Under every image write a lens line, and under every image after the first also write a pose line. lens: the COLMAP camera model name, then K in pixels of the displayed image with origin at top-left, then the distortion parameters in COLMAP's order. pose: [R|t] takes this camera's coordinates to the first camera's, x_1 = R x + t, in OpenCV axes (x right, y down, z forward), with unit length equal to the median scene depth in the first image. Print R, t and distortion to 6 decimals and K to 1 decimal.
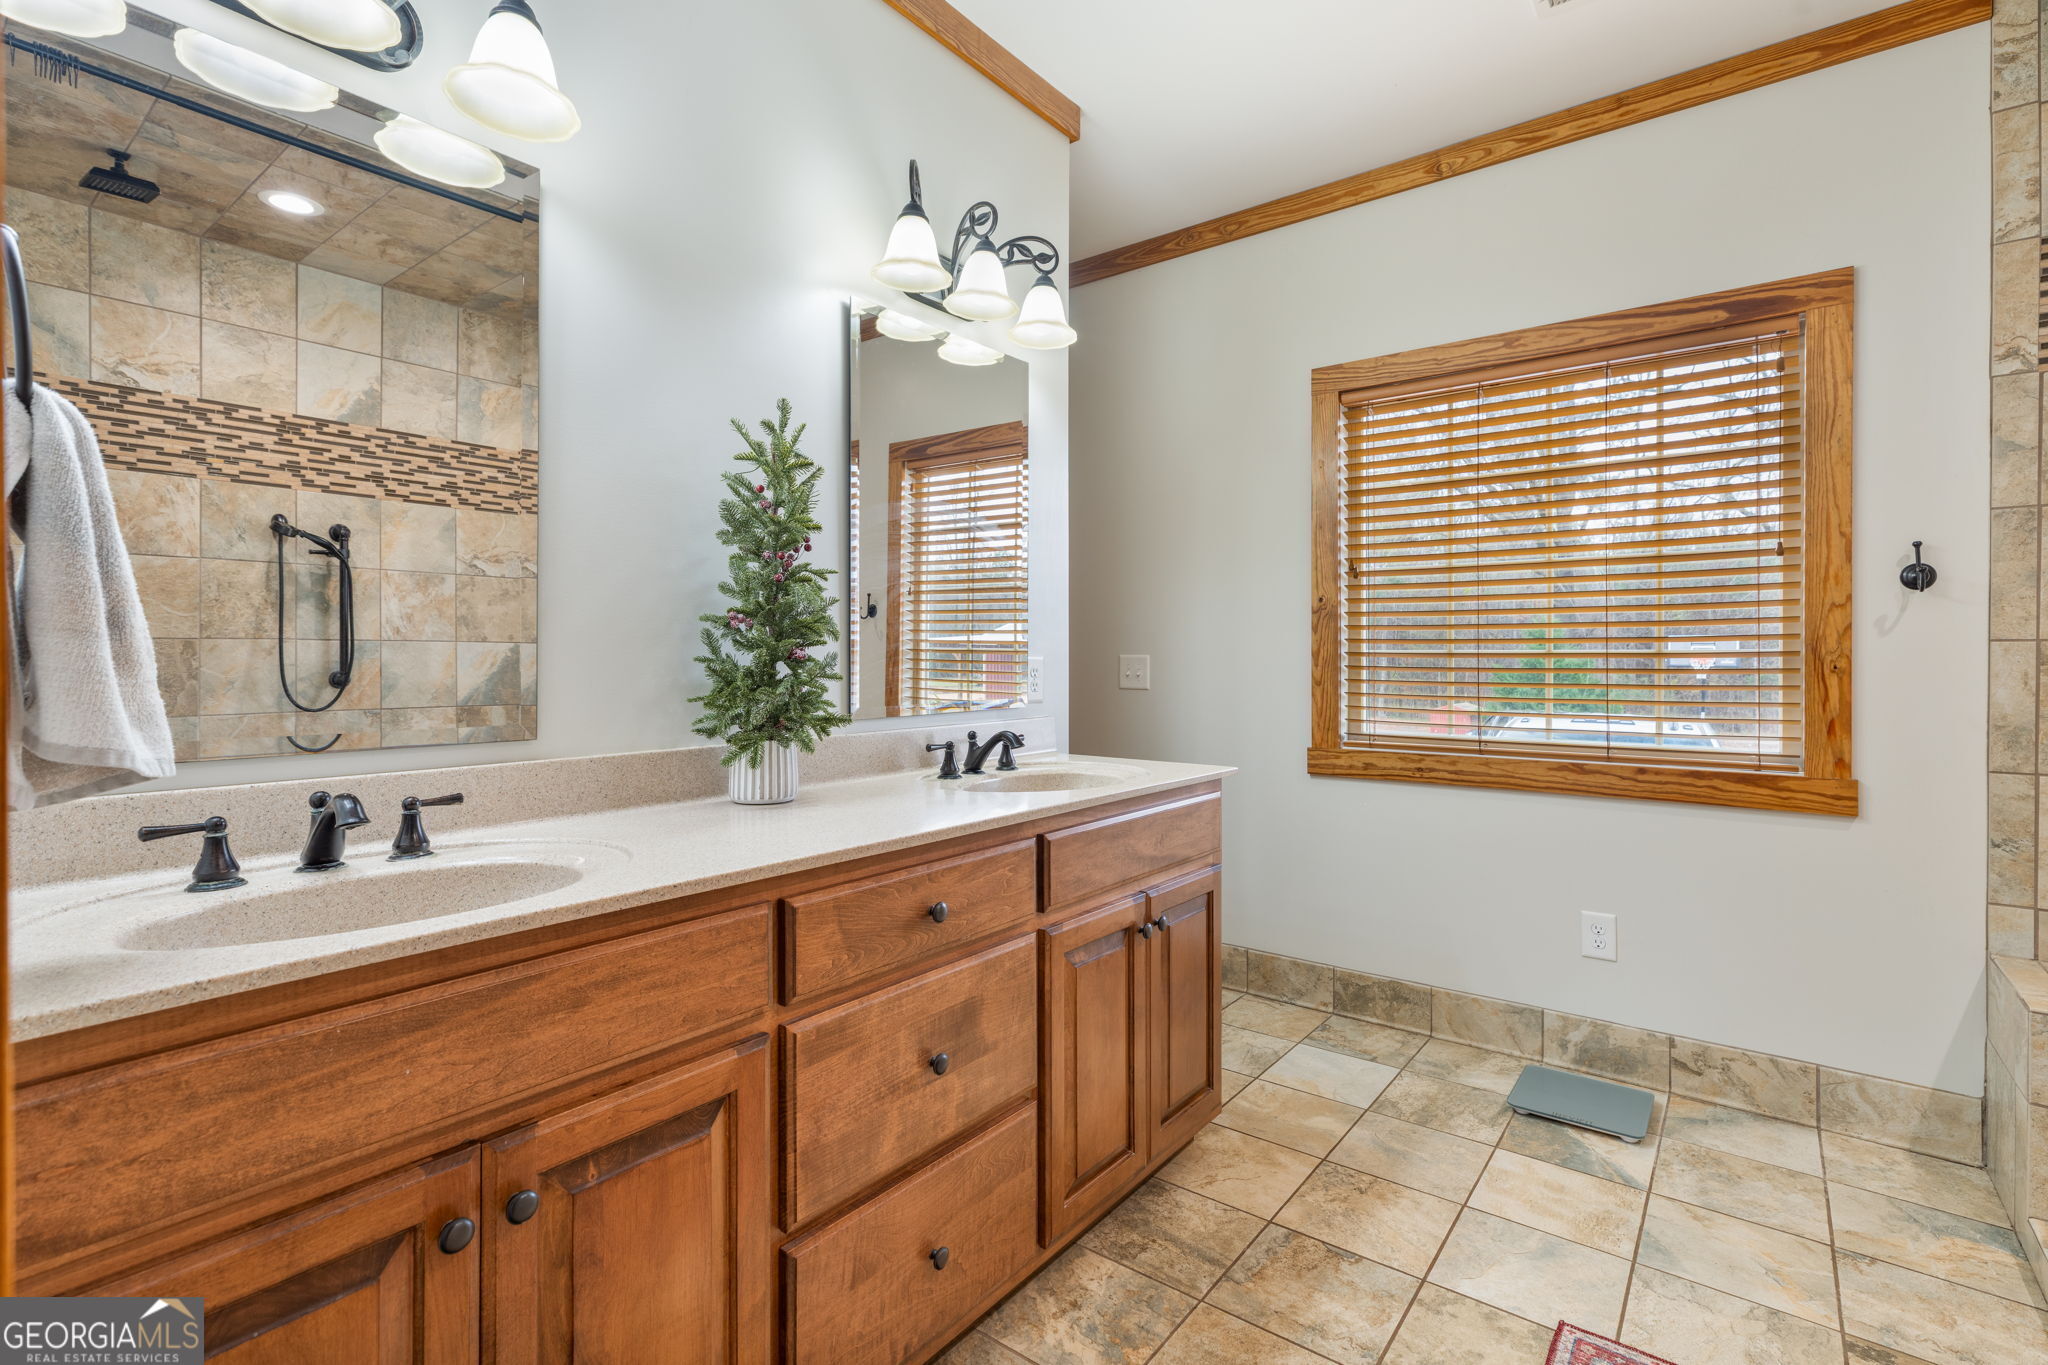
lens RADIAL K [[993.6, 0, 1026.1], [0, 993.6, 647.4], [0, 0, 1]] dist [0.002200, 0.000155]
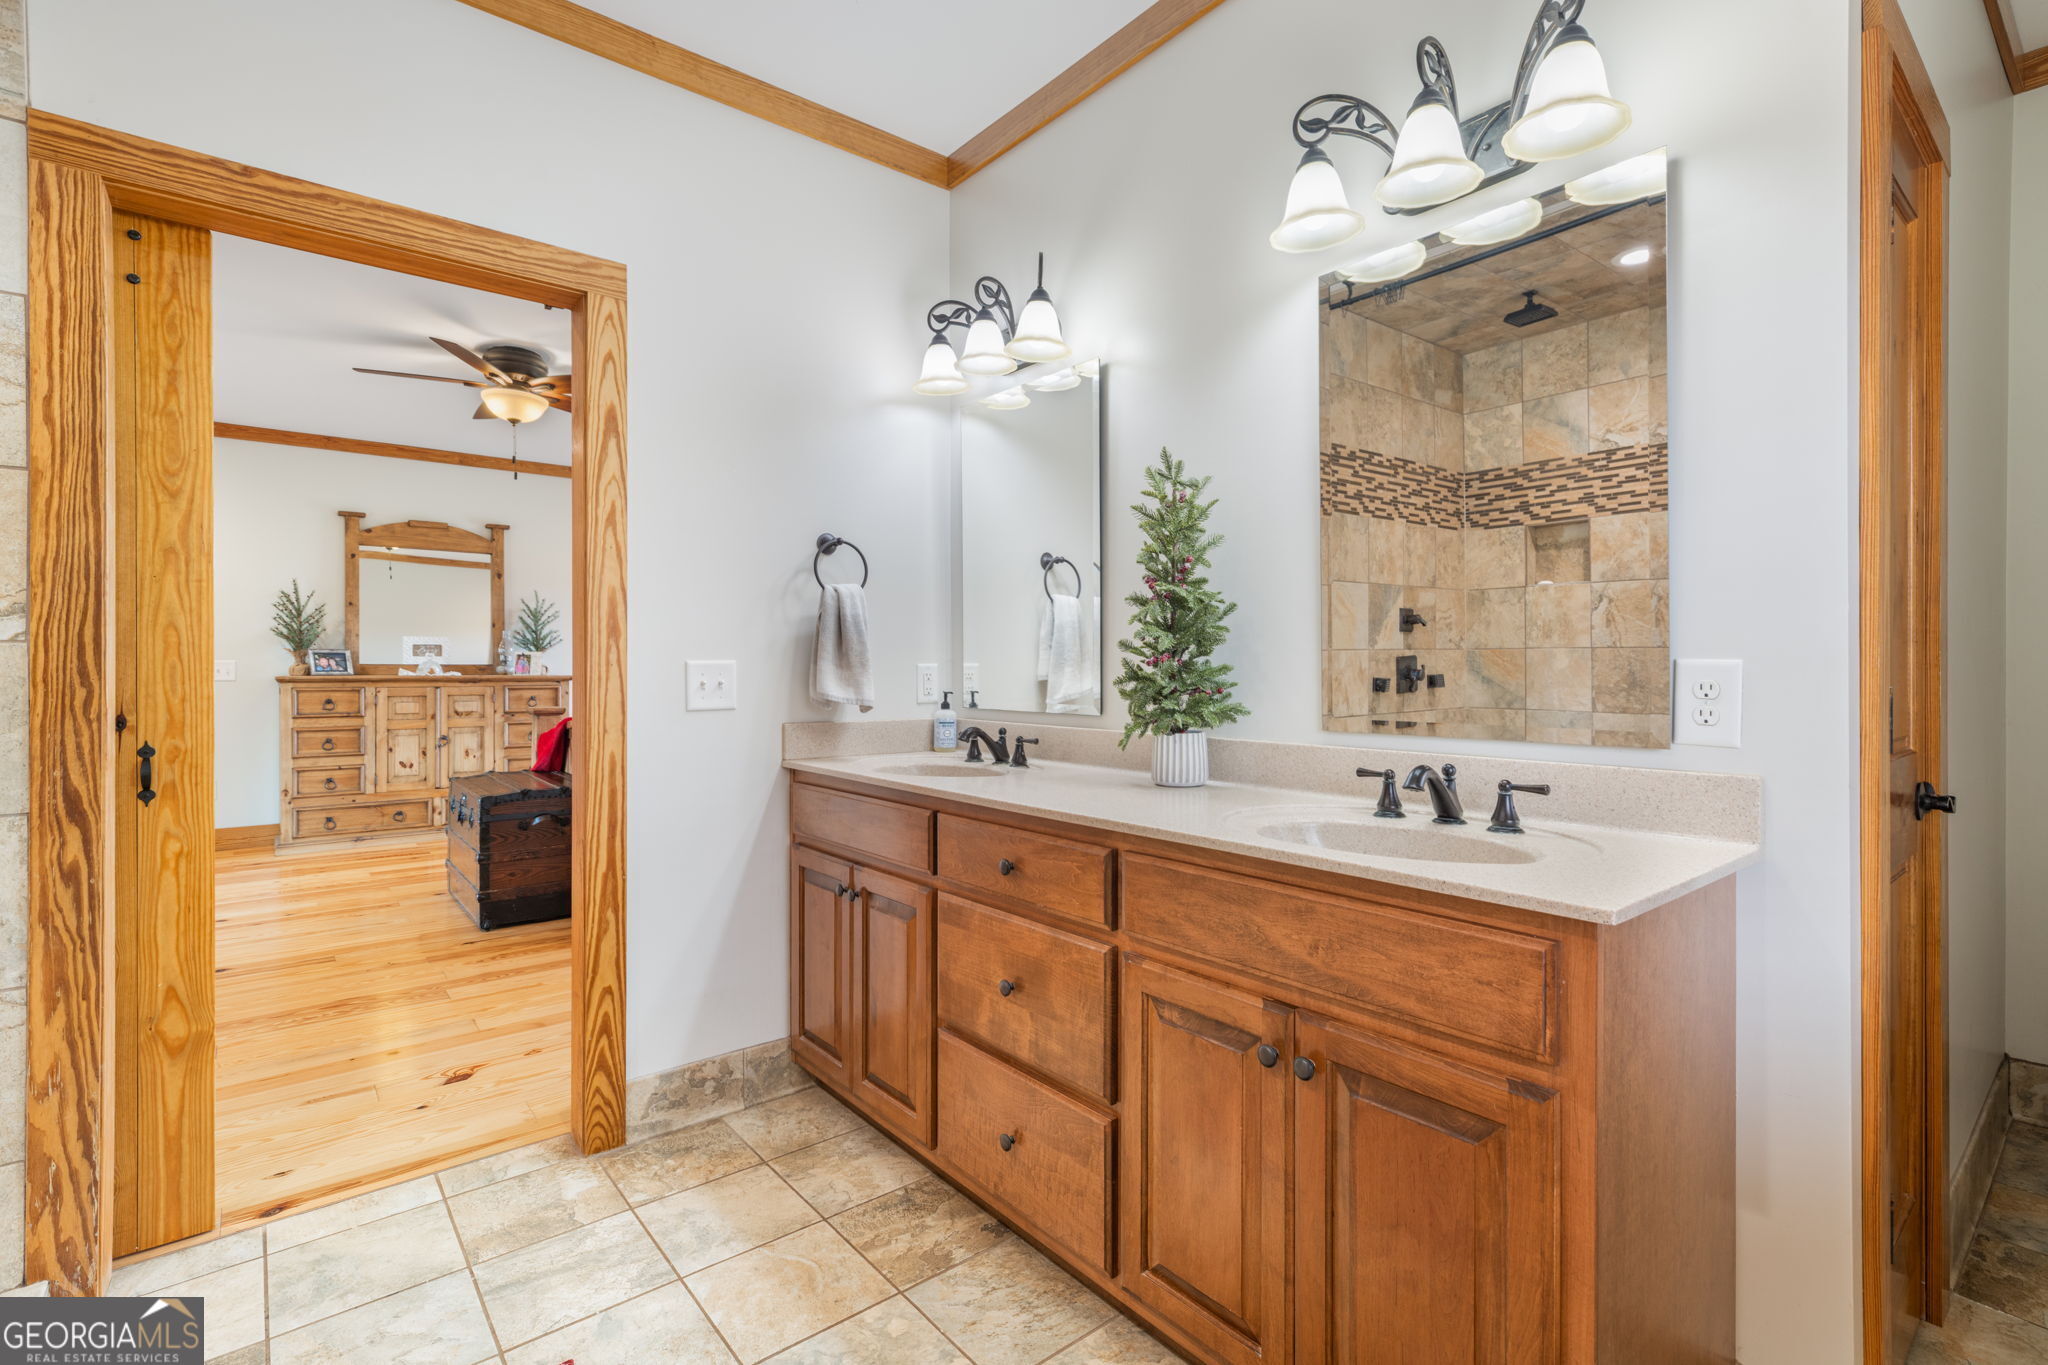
lens RADIAL K [[921.9, 0, 1033.2], [0, 921.9, 680.4], [0, 0, 1]] dist [0.003667, 0.000094]
pose [[-0.235230, 0.015653, -0.971814, 0.611780], [0.017575, 0.999775, 0.011850, 0.011987], [0.971781, -0.014292, -0.235452, 0.783988]]
